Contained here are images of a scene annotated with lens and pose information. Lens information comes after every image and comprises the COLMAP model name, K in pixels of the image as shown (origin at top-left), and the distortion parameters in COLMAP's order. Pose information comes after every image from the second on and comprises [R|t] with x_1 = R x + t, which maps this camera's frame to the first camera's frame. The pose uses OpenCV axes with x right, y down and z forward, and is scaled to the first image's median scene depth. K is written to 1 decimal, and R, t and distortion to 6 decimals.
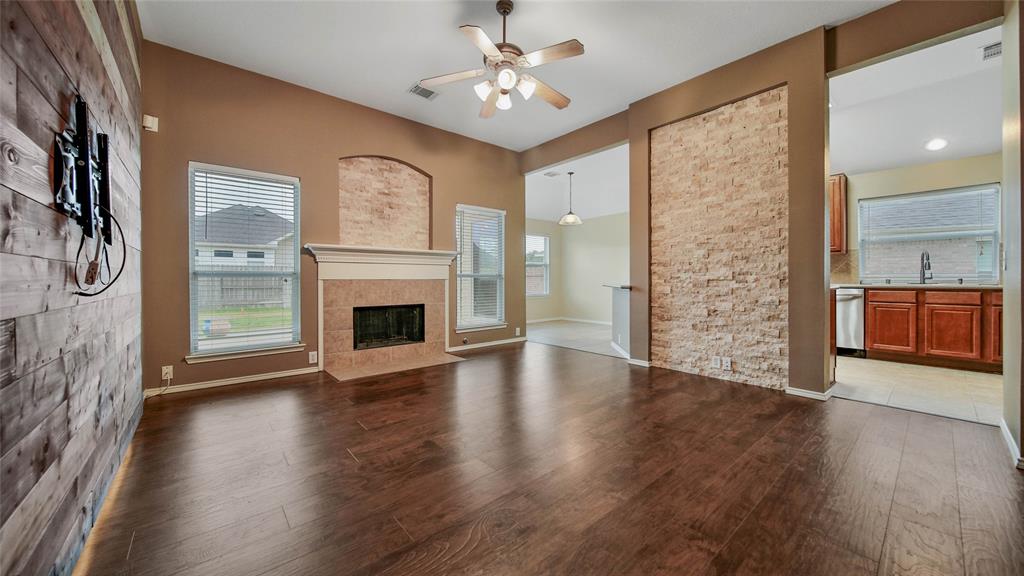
lens RADIAL K [[362.7, 0, 510.3], [0, 362.7, 280.5], [0, 0, 1]] dist [-0.003173, -0.000691]
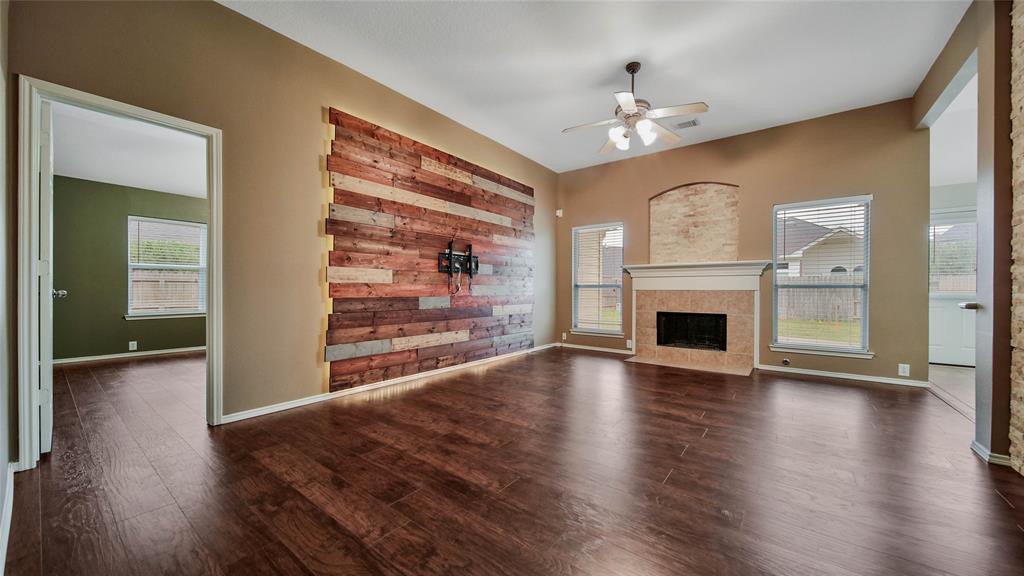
lens RADIAL K [[362.7, 0, 514.7], [0, 362.7, 293.8], [0, 0, 1]] dist [-0.003173, -0.000691]
pose [[0.216511, 0.012687, -0.976198, 0.751139], [-0.007895, 0.999906, 0.011244, 0.000113], [0.976248, 0.005273, 0.216591, 0.239076]]
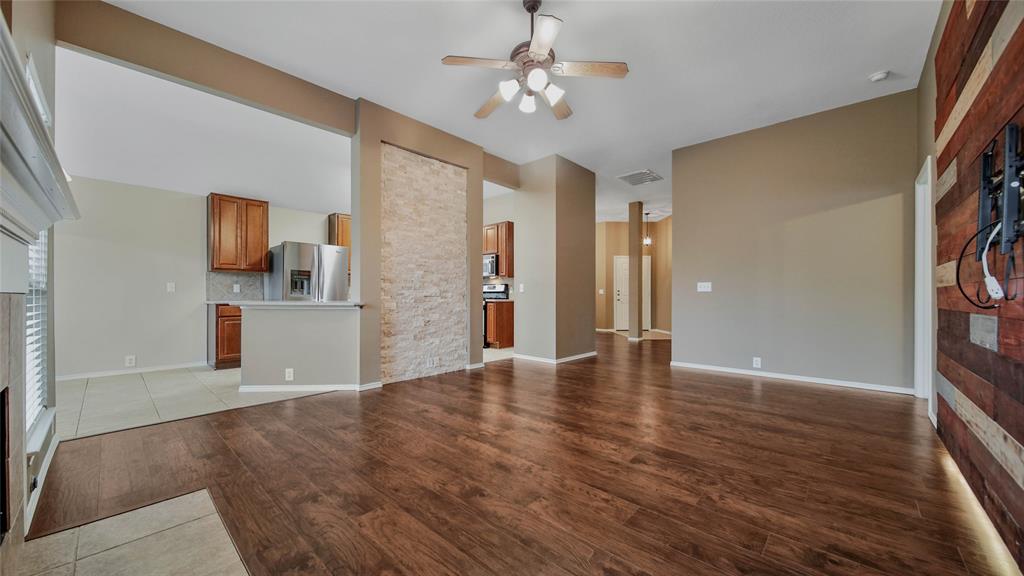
lens RADIAL K [[362.7, 0, 510.9], [0, 362.7, 298.8], [0, 0, 1]] dist [-0.003173, -0.000691]
pose [[-0.111818, -0.004305, 0.993719, -0.637169], [0.002888, 0.999985, 0.004657, 0.001796], [-0.993725, 0.003391, -0.111804, 0.793305]]
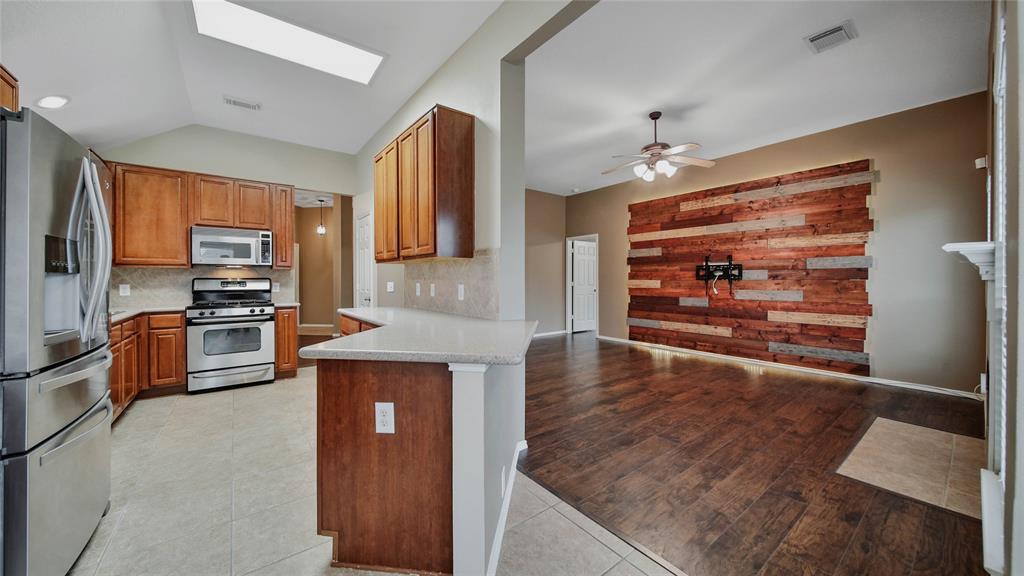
lens RADIAL K [[362.7, 0, 501.0], [0, 362.7, 281.3], [0, 0, 1]] dist [-0.003173, -0.000691]
pose [[-0.996935, 0.002176, 0.078199, 0.345308], [0.002739, 0.999971, 0.007094, -0.055417], [-0.078182, 0.007286, -0.996913, 1.733207]]
